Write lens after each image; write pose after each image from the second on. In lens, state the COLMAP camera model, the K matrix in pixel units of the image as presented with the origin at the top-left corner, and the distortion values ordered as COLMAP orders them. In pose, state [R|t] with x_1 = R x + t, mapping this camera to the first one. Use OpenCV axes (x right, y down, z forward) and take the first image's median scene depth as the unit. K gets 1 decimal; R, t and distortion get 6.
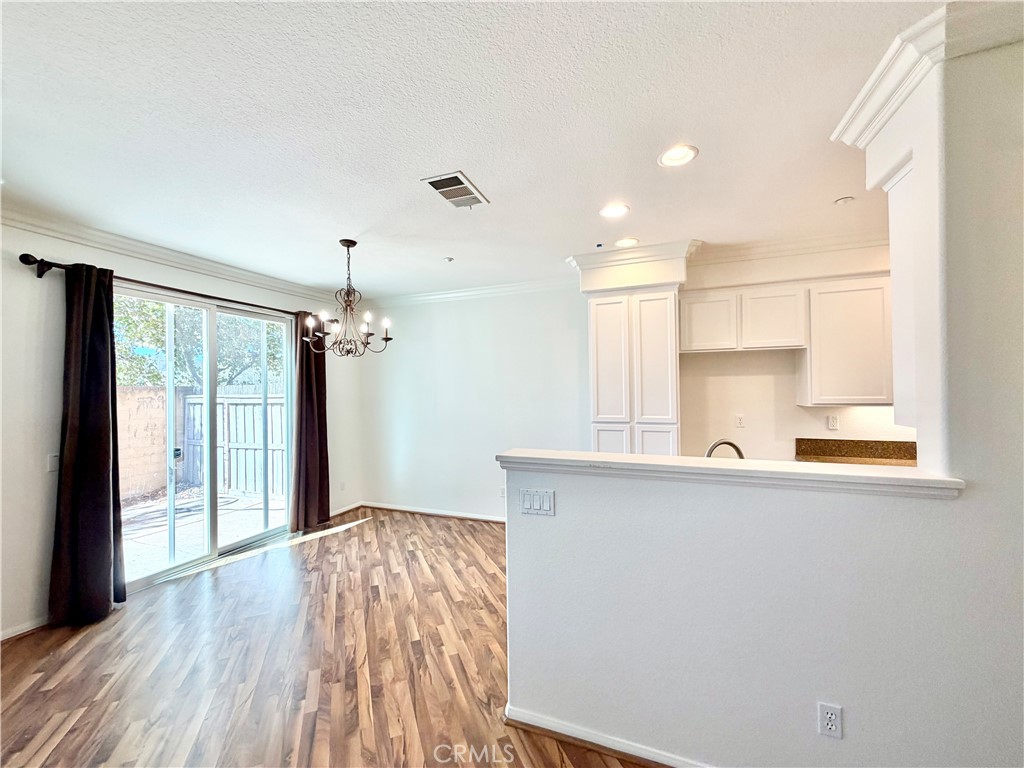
lens RADIAL K [[408.1, 0, 512.0], [0, 408.1, 383.9], [0, 0, 1]] dist [-0.002319, 0.000942]
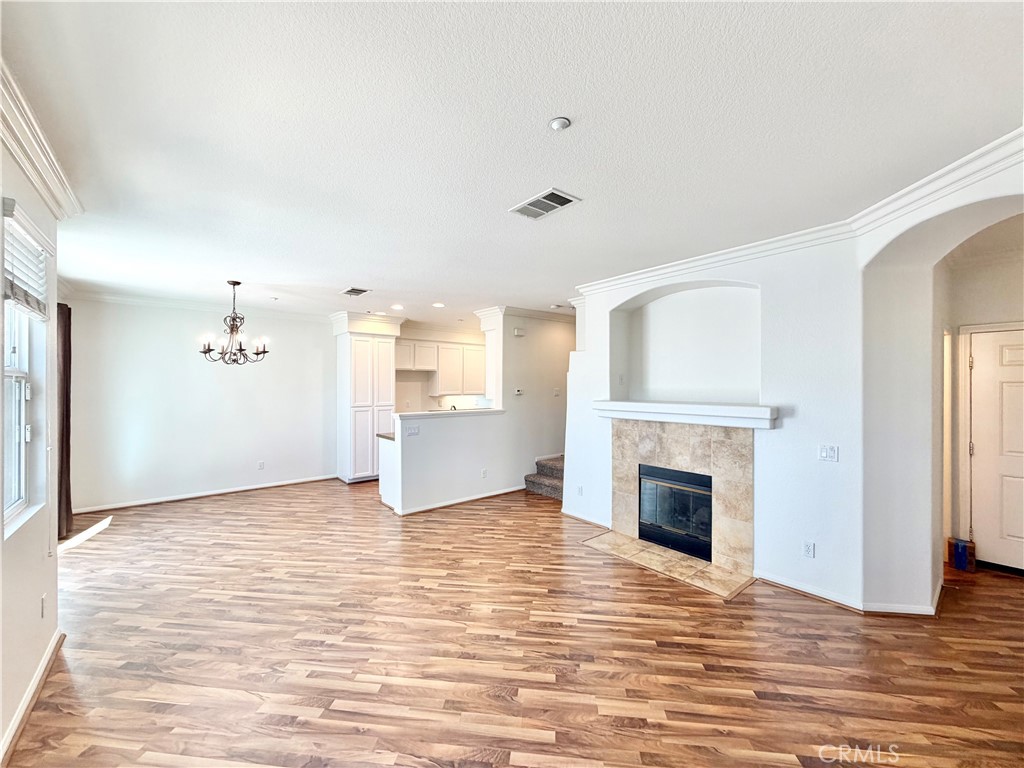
lens RADIAL K [[408.1, 0, 507.7], [0, 408.1, 385.1], [0, 0, 1]] dist [-0.002319, 0.000942]
pose [[0.484817, 0.010012, 0.874558, -1.132372], [-0.015562, 0.999875, -0.002820, -0.006058], [-0.874477, -0.012243, 0.484912, -0.483180]]
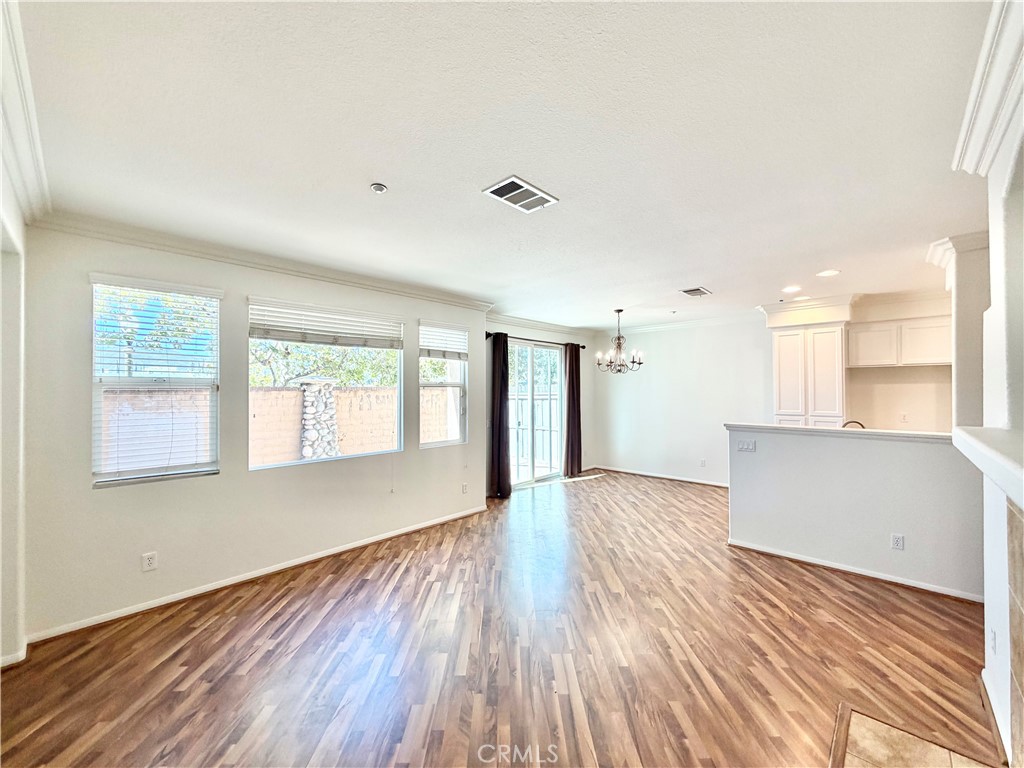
lens RADIAL K [[408.1, 0, 510.6], [0, 408.1, 386.4], [0, 0, 1]] dist [-0.002319, 0.000942]
pose [[0.929104, 0.005367, -0.369781, -0.170978], [-0.002667, 0.999966, 0.007813, -0.020917], [0.369810, -0.006273, 0.929086, -0.838458]]
